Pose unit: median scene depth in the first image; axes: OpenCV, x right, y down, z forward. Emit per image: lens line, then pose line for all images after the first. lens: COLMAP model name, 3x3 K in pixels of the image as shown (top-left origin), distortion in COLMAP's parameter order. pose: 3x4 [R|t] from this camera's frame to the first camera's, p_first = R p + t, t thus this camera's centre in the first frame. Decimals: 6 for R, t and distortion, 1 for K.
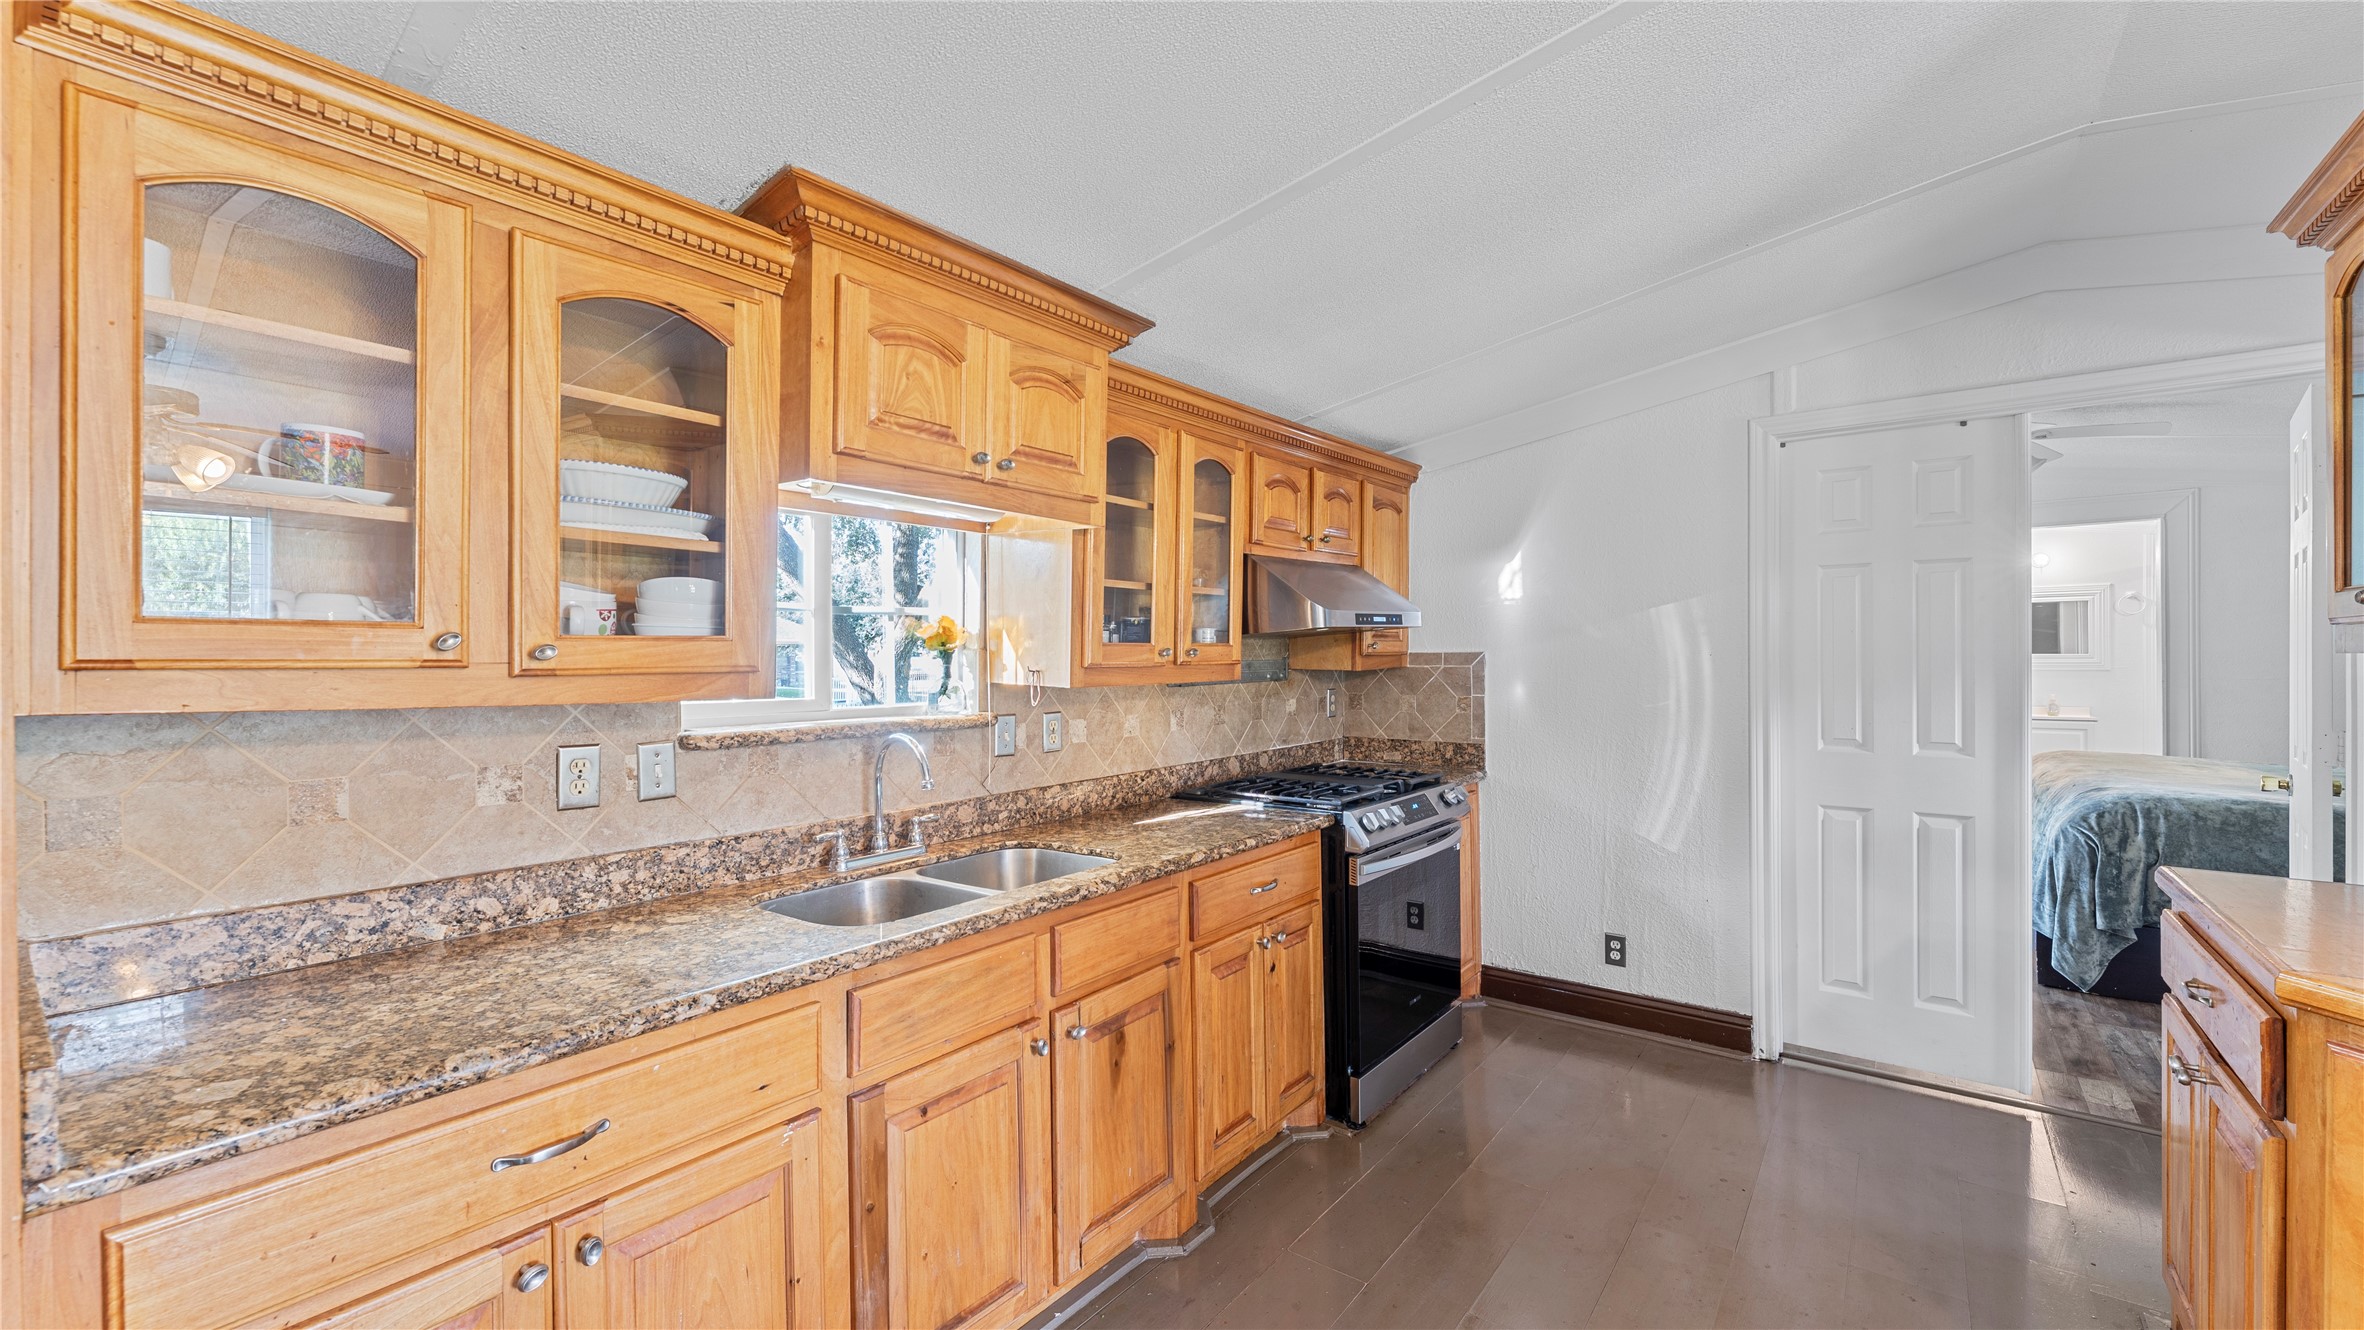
lens RADIAL K [[948.4, 0, 1182.6], [0, 948.4, 657.0], [0, 0, 1]] dist [-0.001541, -0.000889]
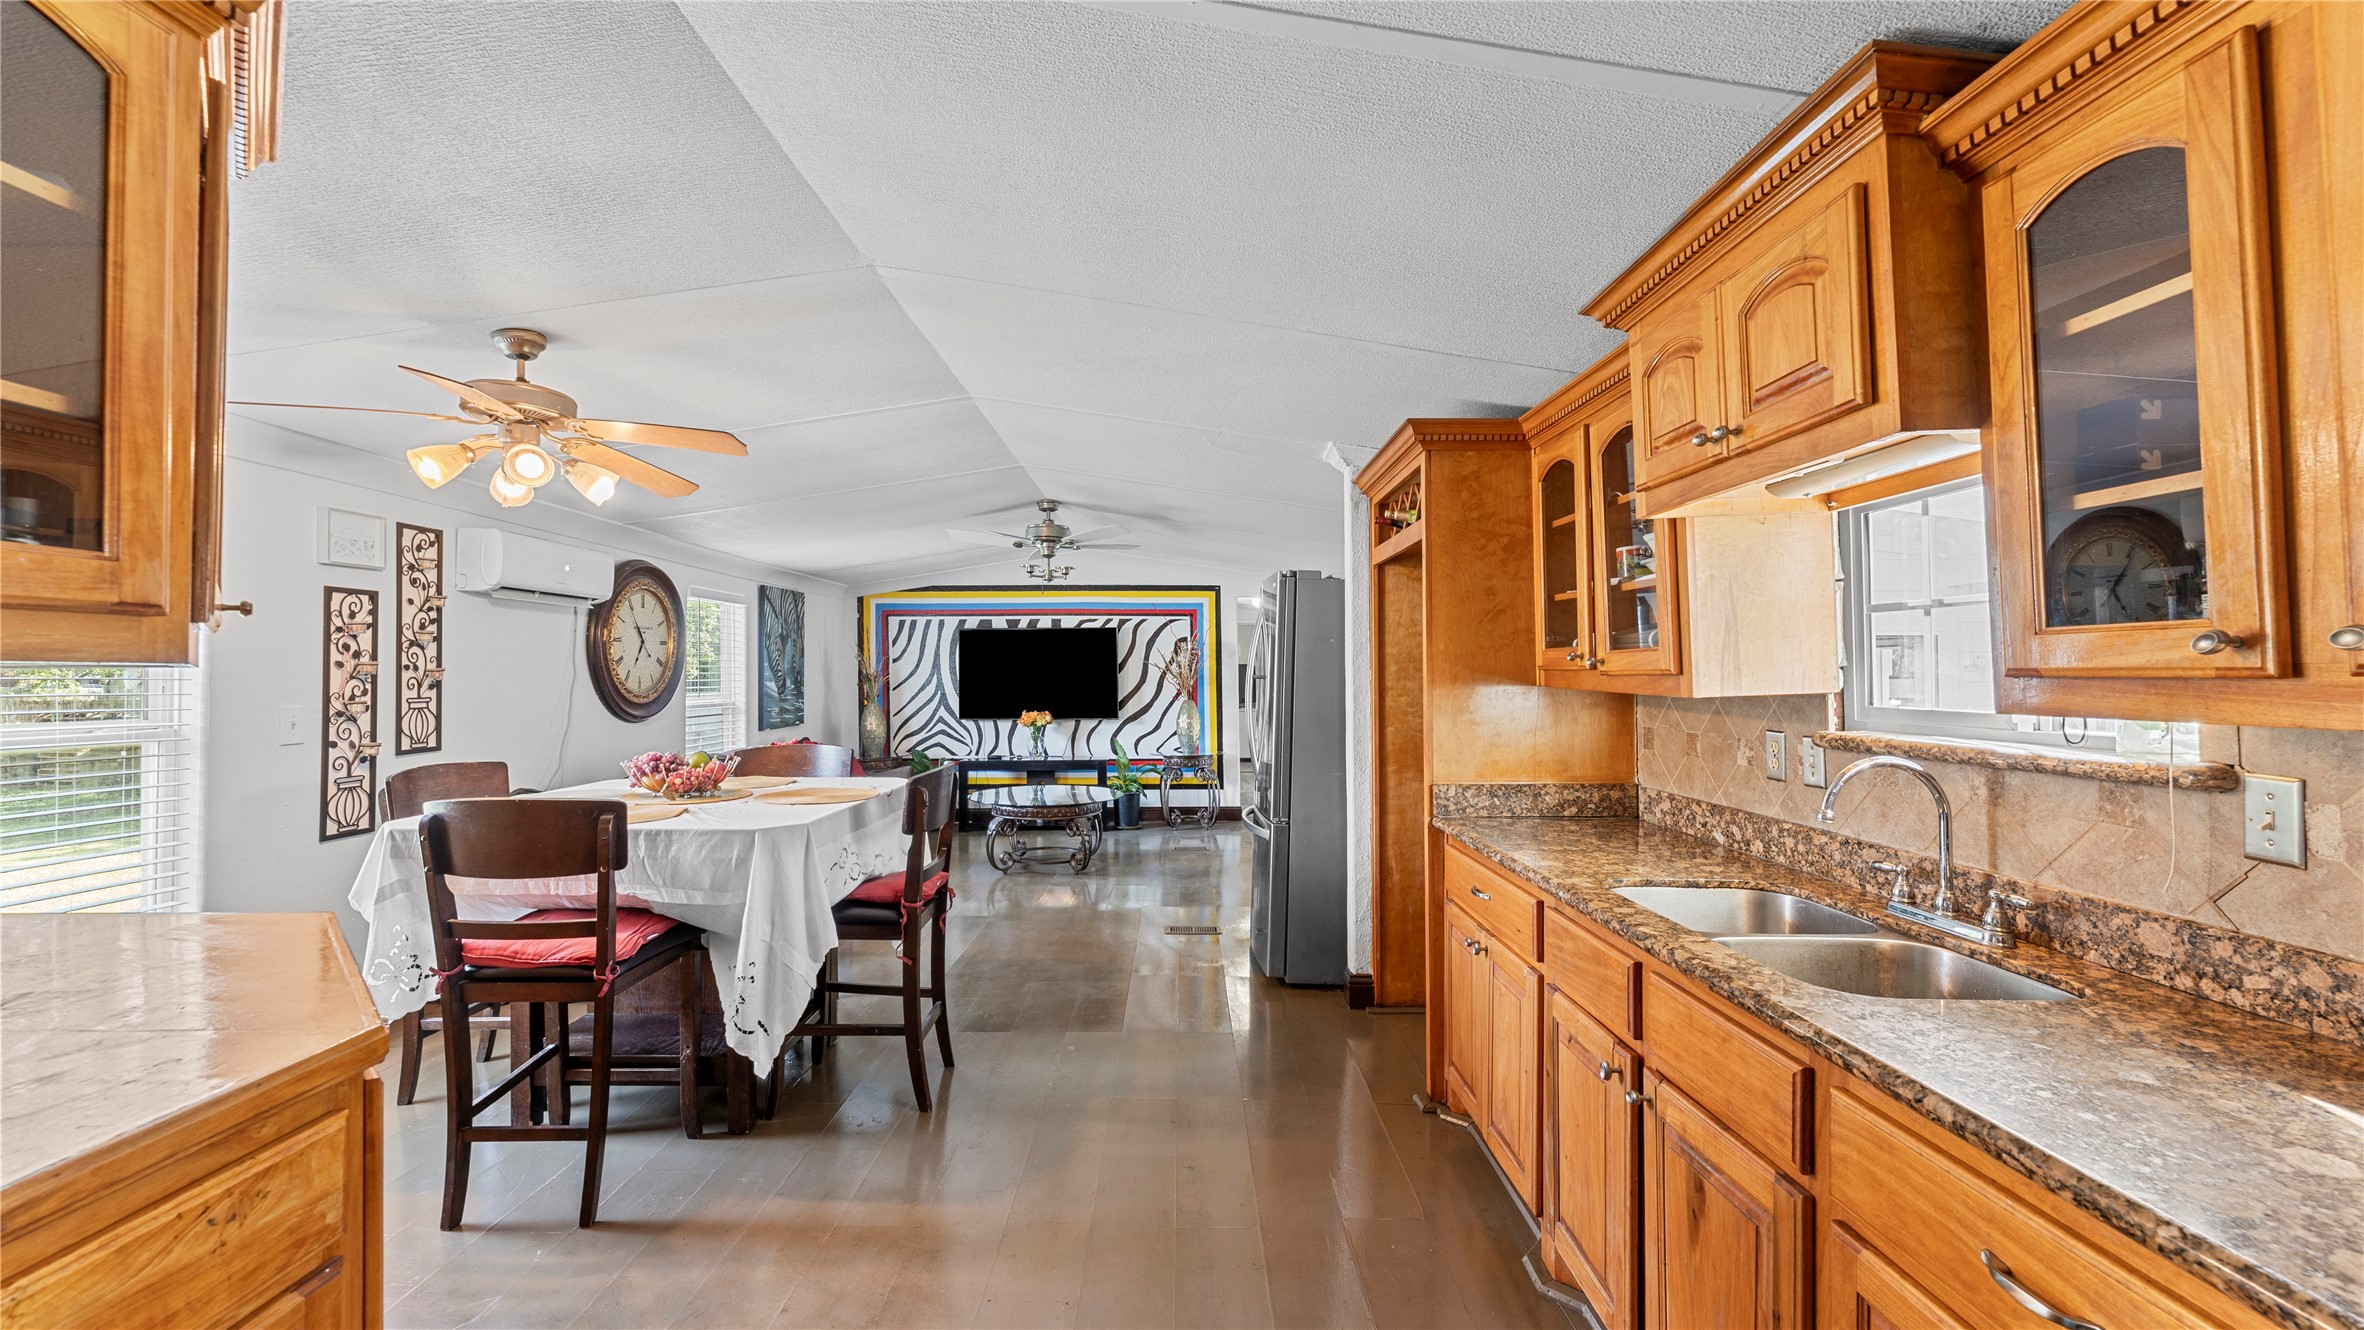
lens RADIAL K [[948.4, 0, 1176.9], [0, 948.4, 669.9], [0, 0, 1]] dist [-0.001541, -0.000889]
pose [[-0.792399, 0.003511, -0.609994, 0.552997], [0.004241, 0.999991, 0.000246, 0.004764], [0.609989, -0.002392, -0.792406, 1.066644]]
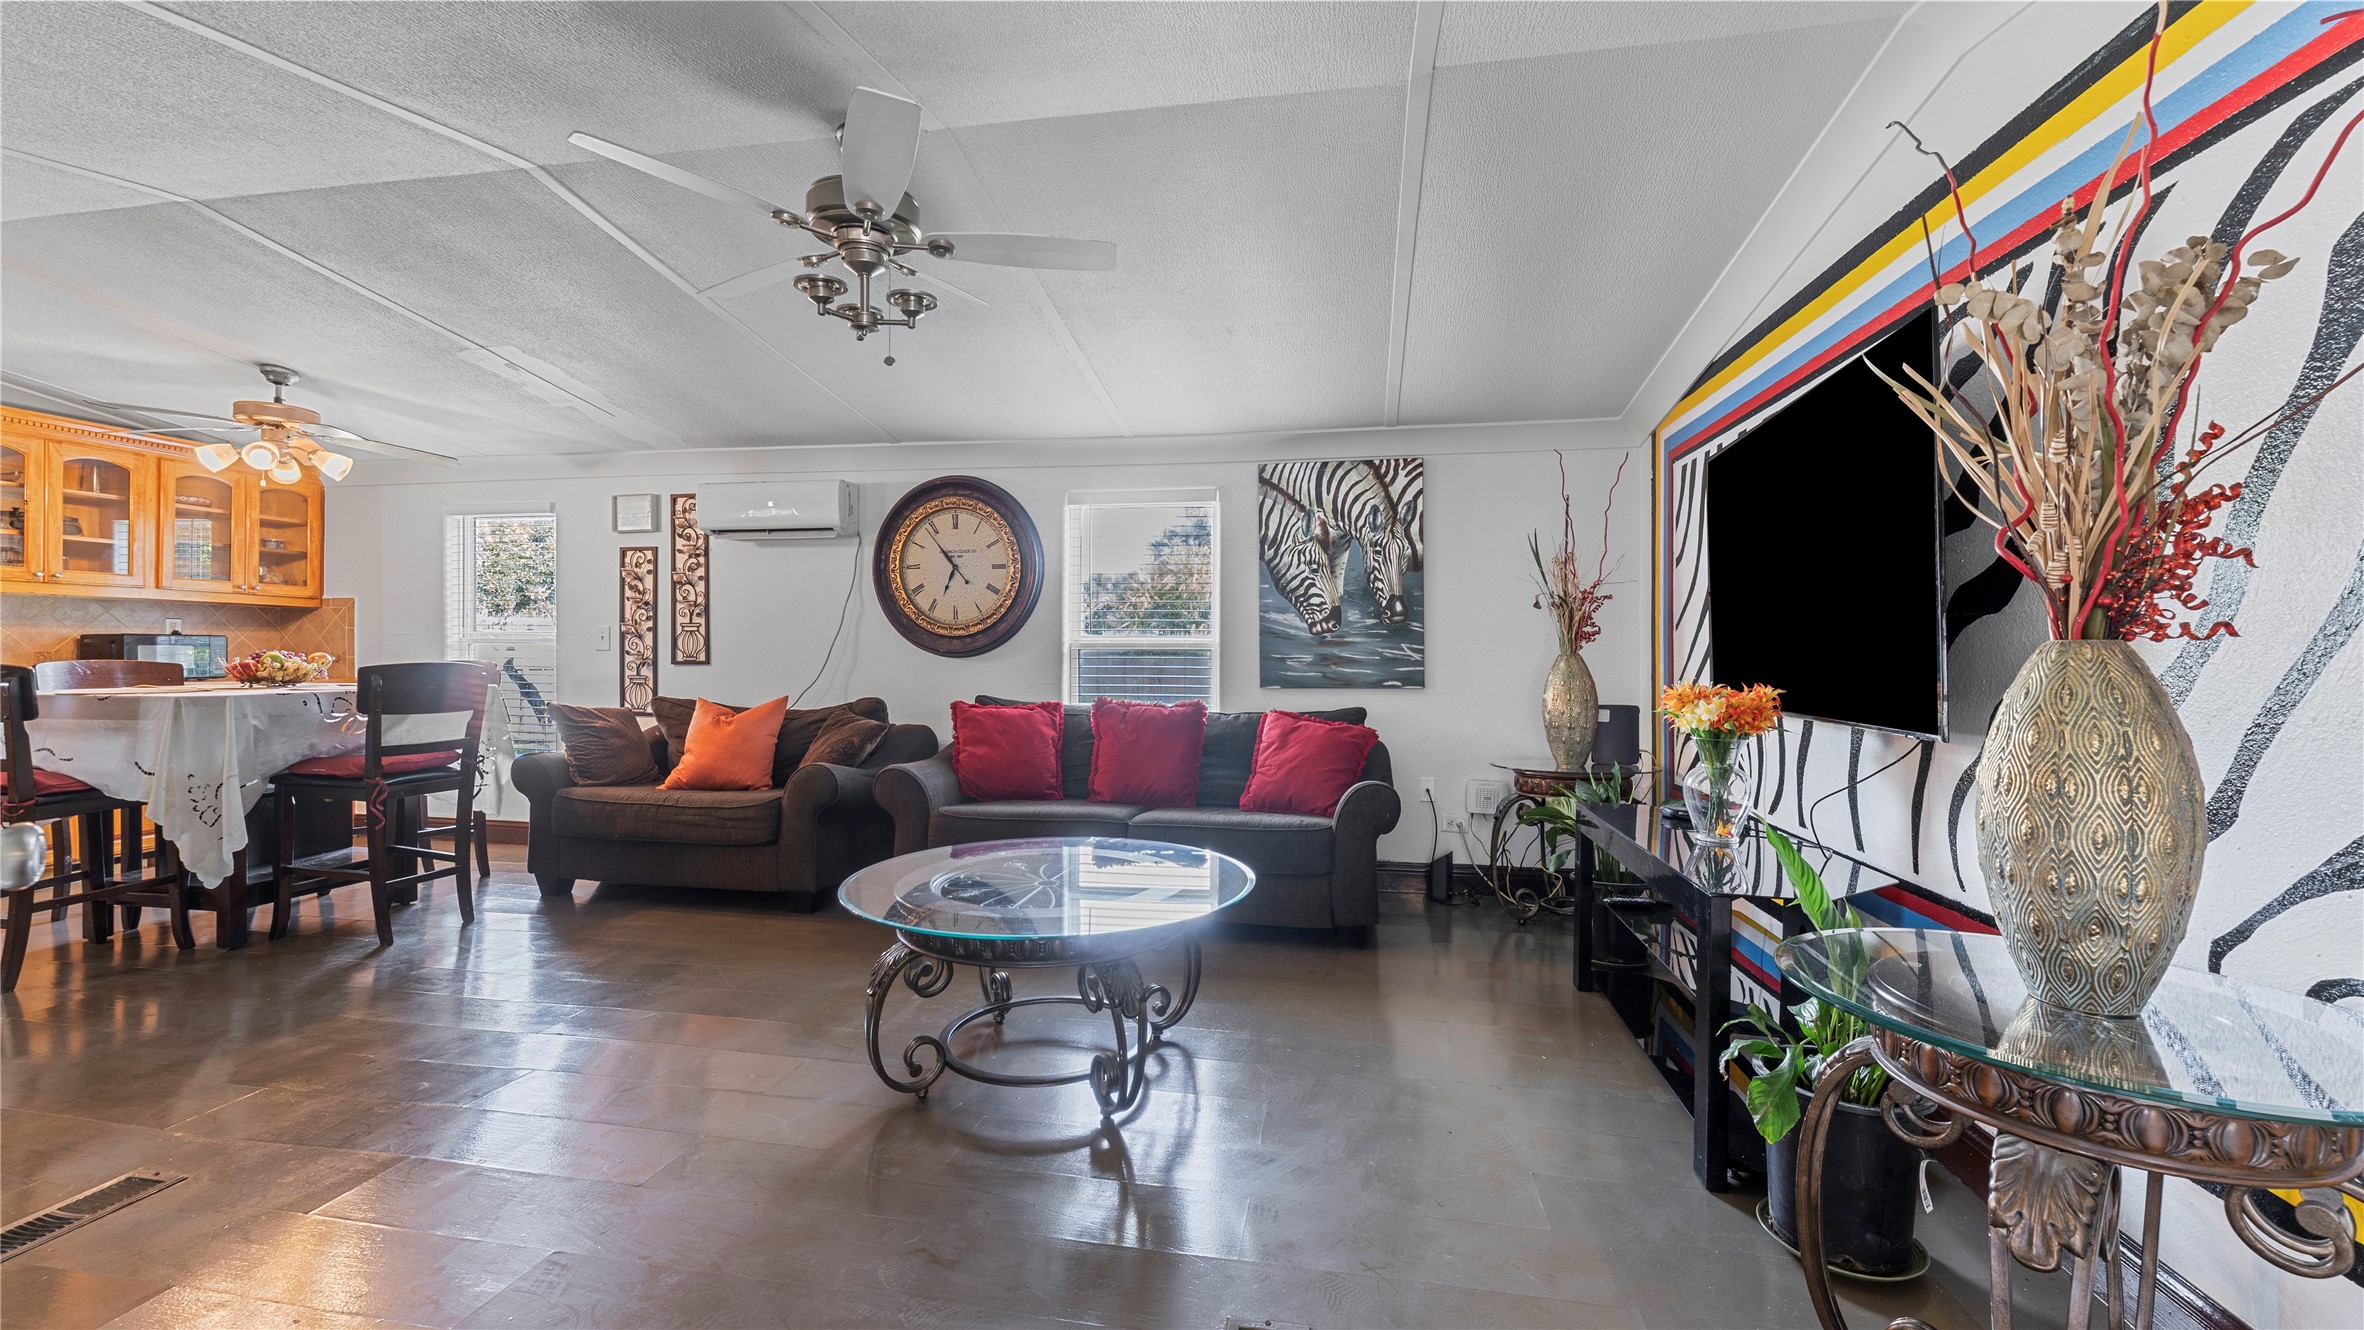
lens RADIAL K [[948.4, 0, 1182.6], [0, 948.4, 660.9], [0, 0, 1]] dist [-0.001541, -0.000889]
pose [[-0.459994, -0.003377, 0.887915, -1.725022], [0.000064, 0.999993, 0.003836, 0.119632], [-0.887922, 0.001821, -0.459991, -0.913720]]
